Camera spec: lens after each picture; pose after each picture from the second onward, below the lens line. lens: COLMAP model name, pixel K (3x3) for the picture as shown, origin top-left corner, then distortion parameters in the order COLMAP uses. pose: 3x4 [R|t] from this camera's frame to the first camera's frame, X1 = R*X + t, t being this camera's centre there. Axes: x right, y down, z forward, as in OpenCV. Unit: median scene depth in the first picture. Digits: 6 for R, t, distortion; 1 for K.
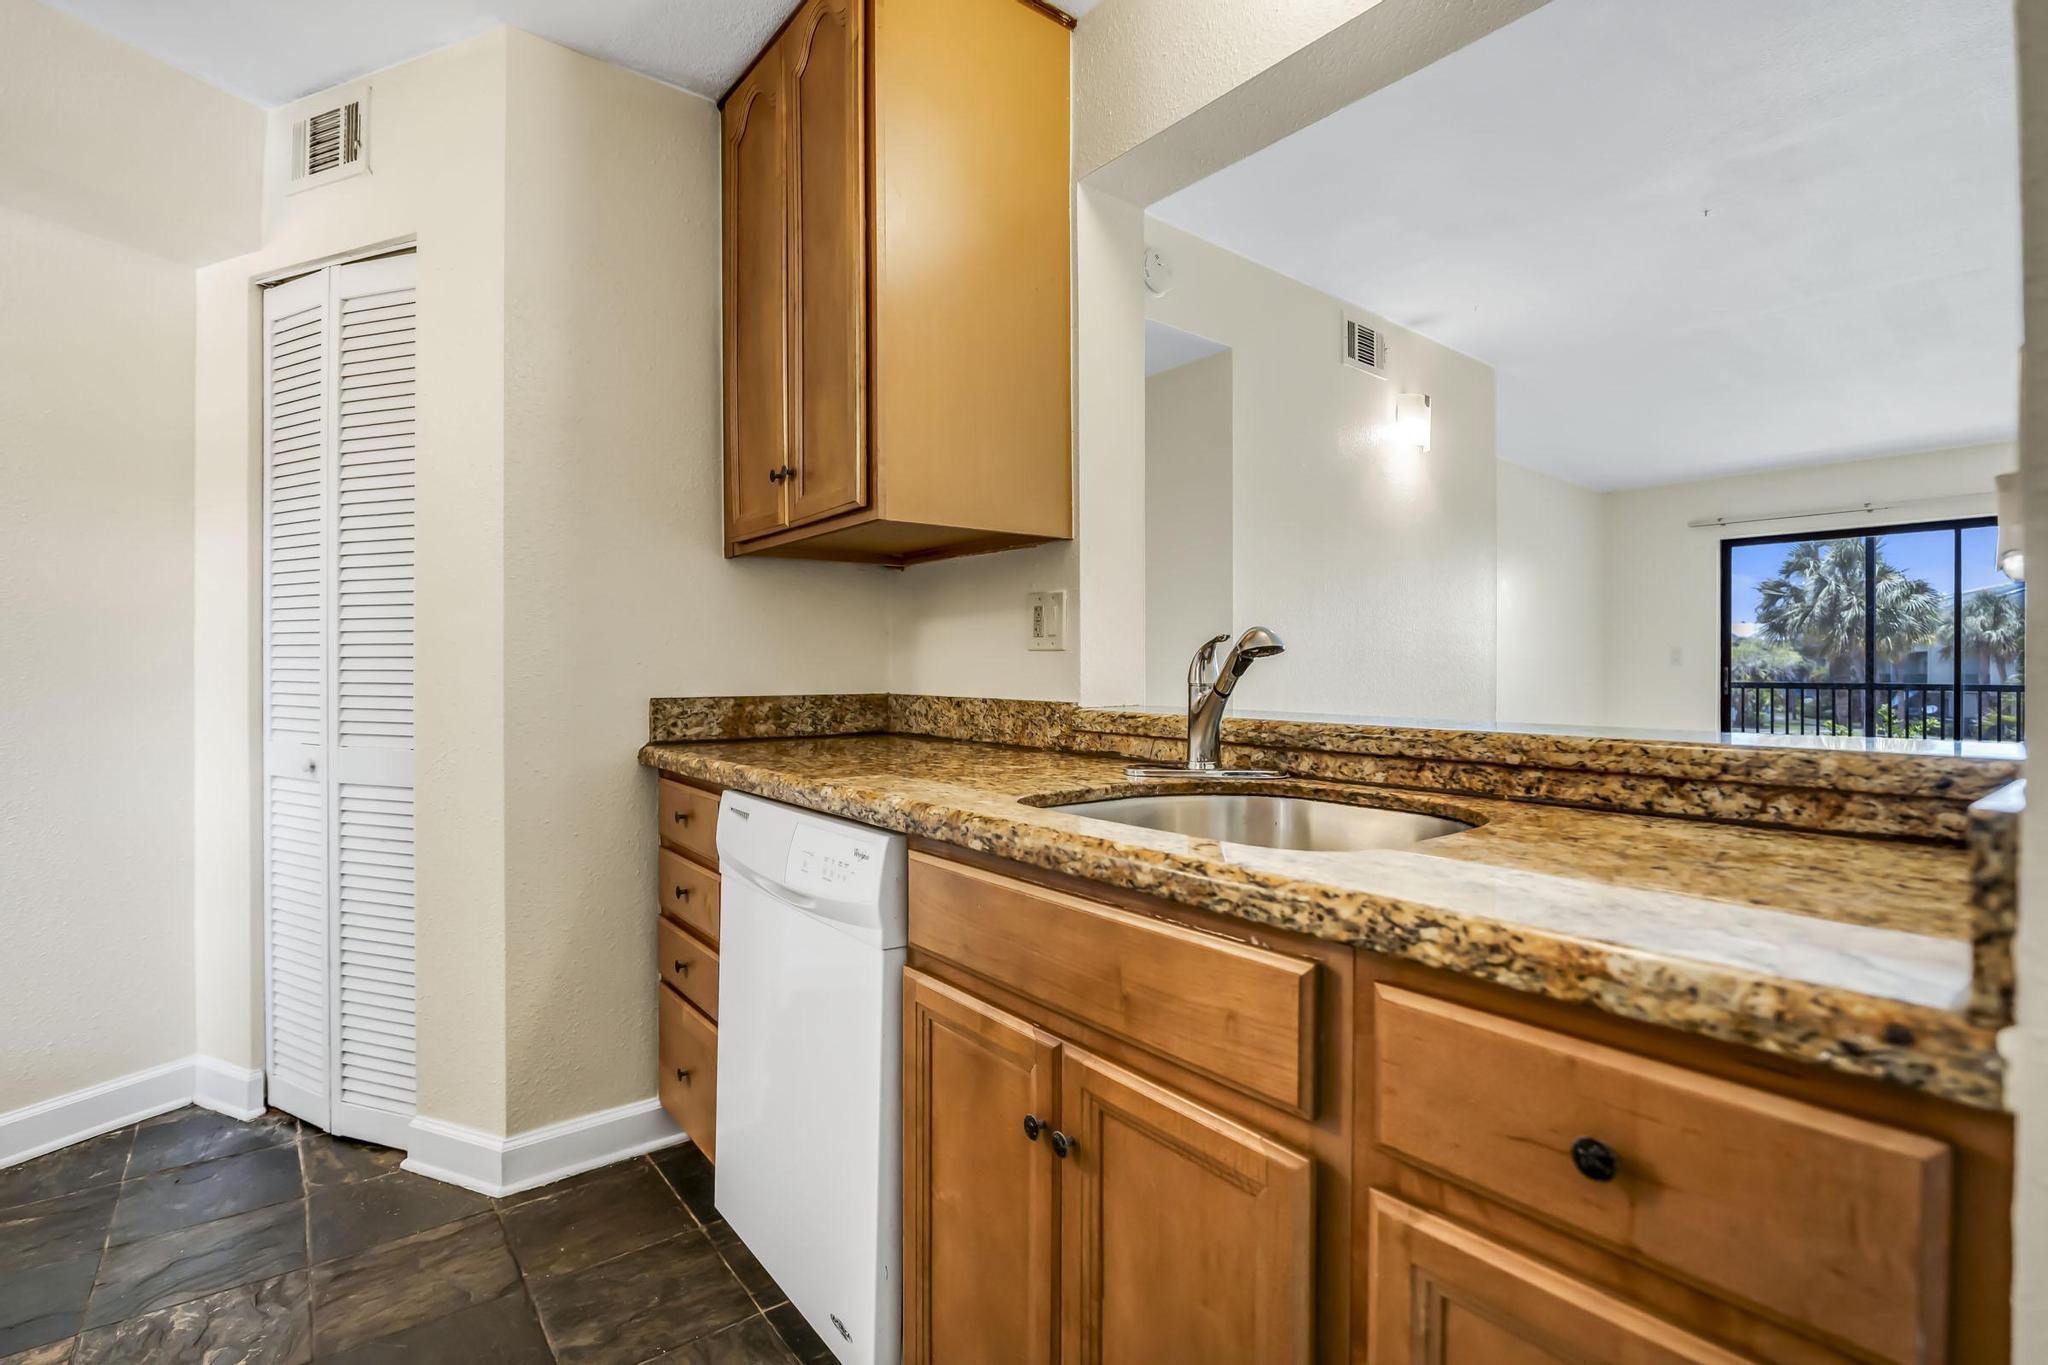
lens RADIAL K [[958.0, 0, 1028.0], [0, 958.0, 674.4], [0, 0, 1]] dist [-0.015705, 0.001719]
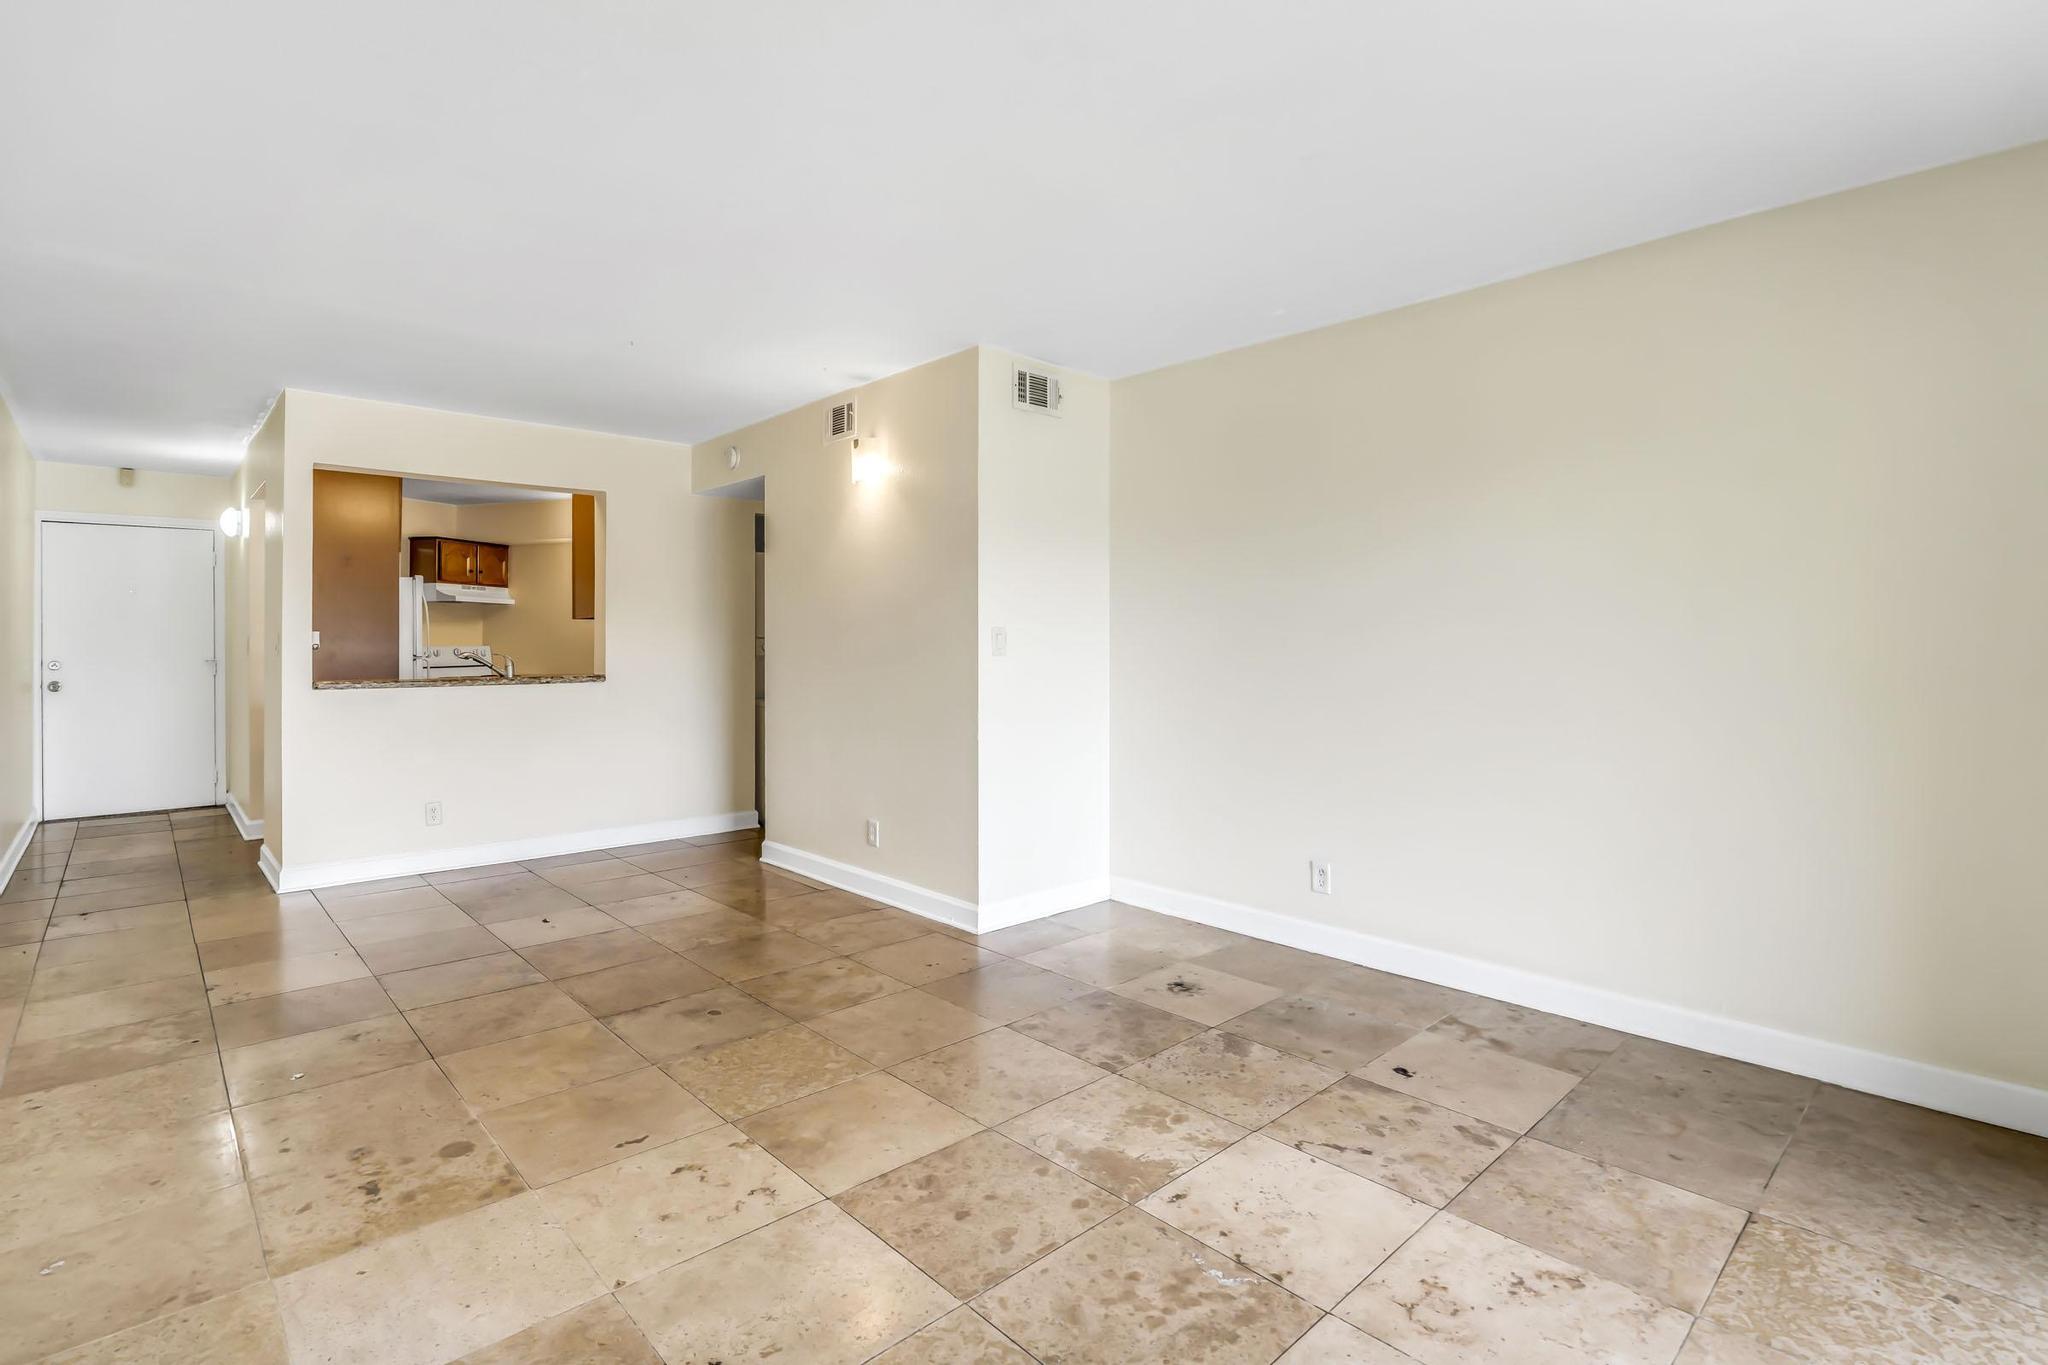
lens RADIAL K [[962.1, 0, 1034.4], [0, 962.1, 663.9], [0, 0, 1]] dist [-0.015937, 0.000568]
pose [[0.083112, 0.012977, -0.996456, 0.911926], [-0.003781, 0.999912, 0.012707, -0.014088], [0.996533, 0.002712, 0.083154, 0.620852]]
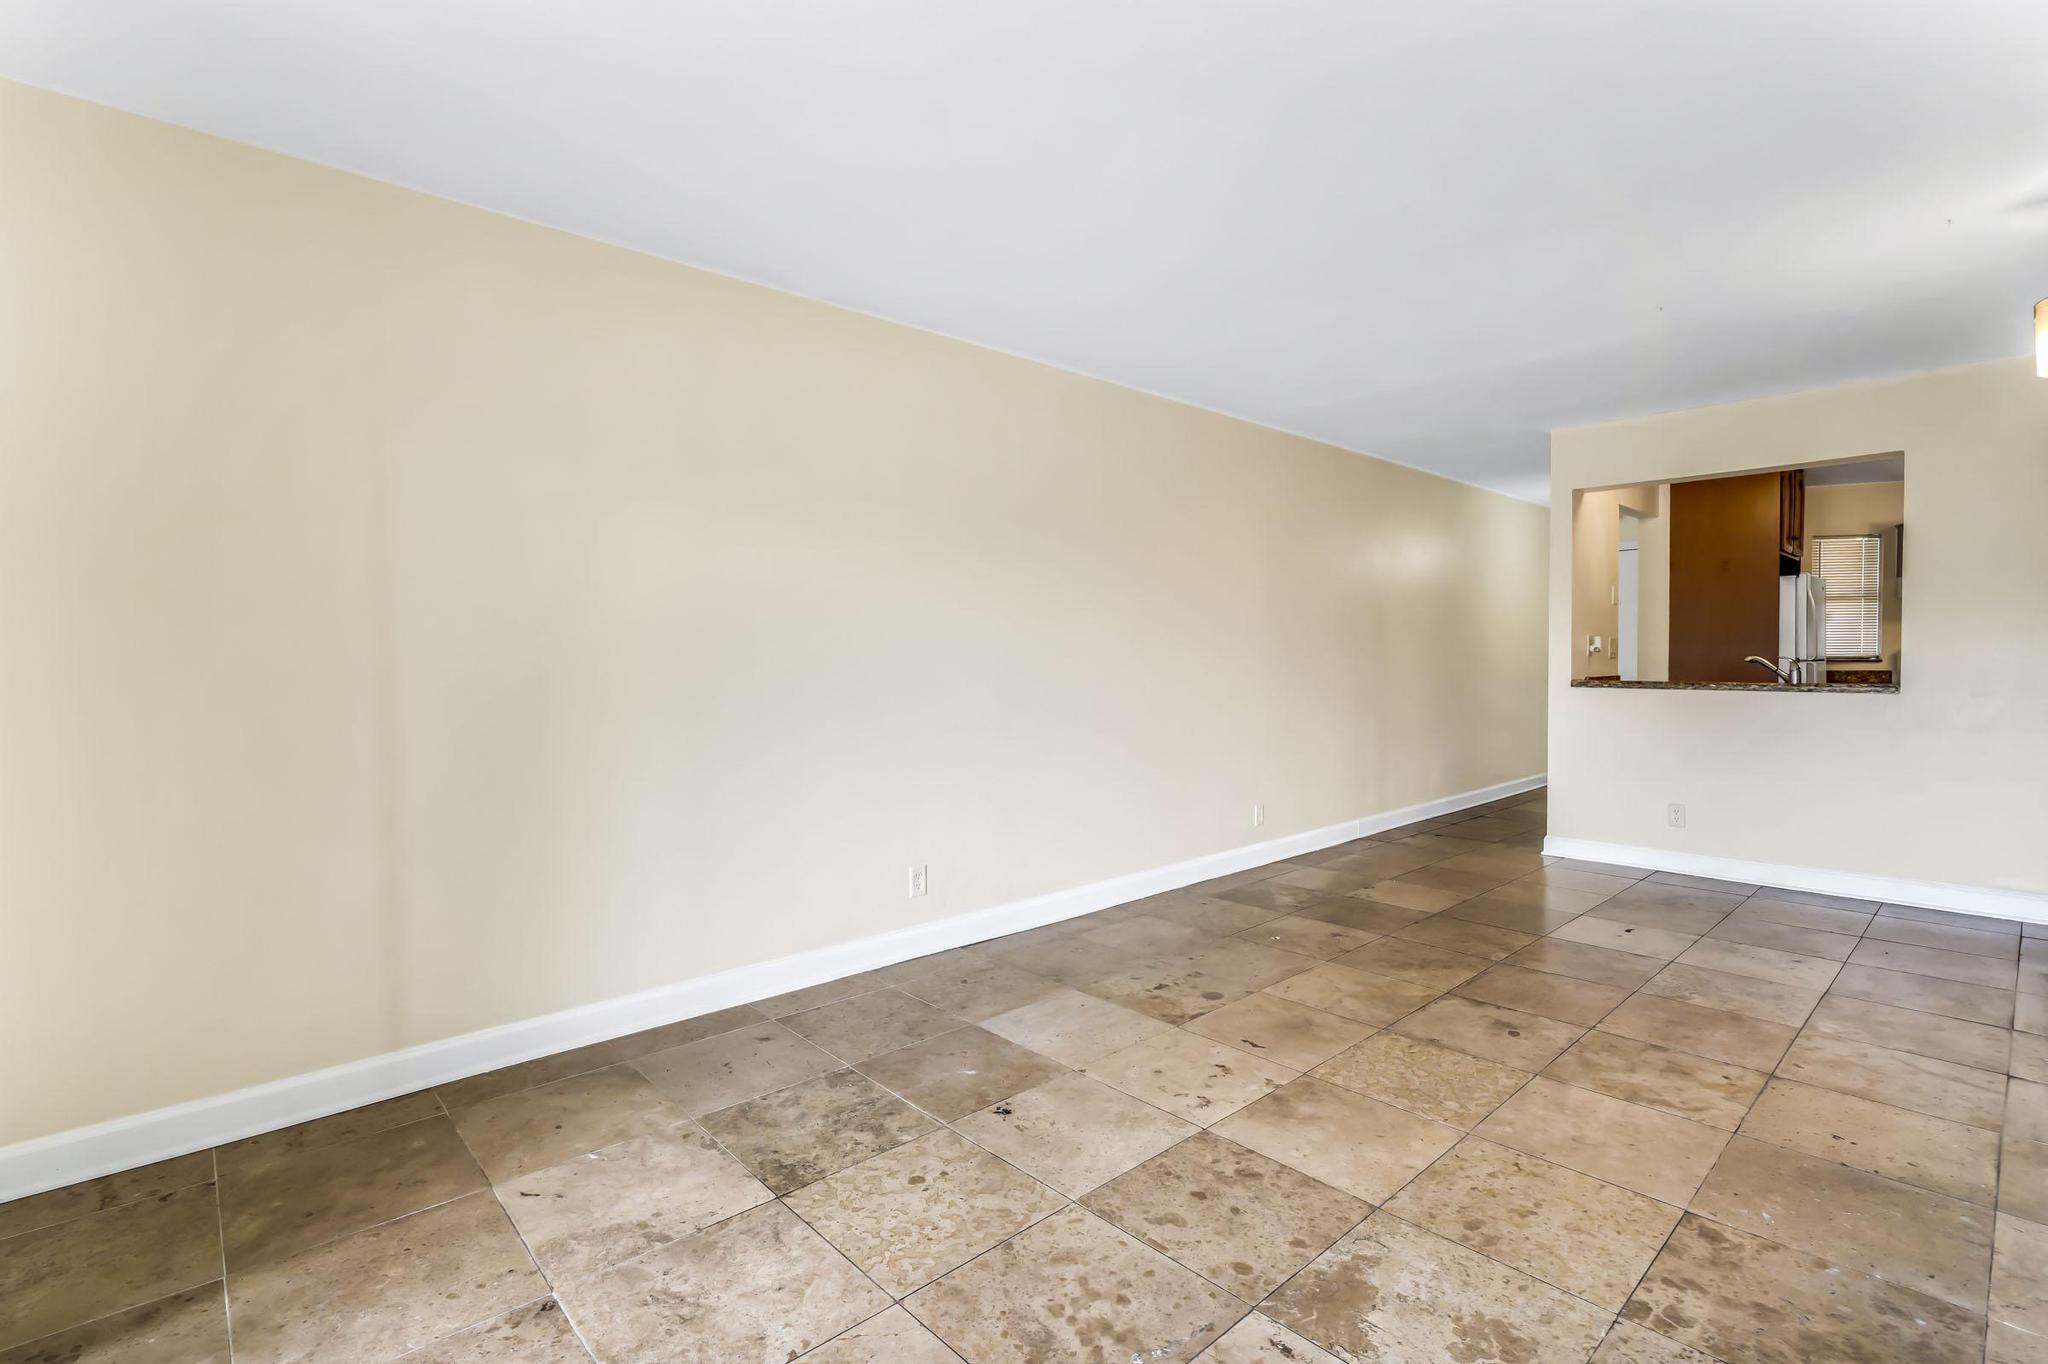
lens RADIAL K [[958.0, 0, 1028.0], [0, 958.0, 673.9], [0, 0, 1]] dist [-0.015705, 0.001719]
pose [[-0.997619, 0.001948, -0.068935, 0.689190], [0.000275, 0.999706, 0.024260, -0.014949], [0.068961, 0.024183, -0.997326, 0.927048]]
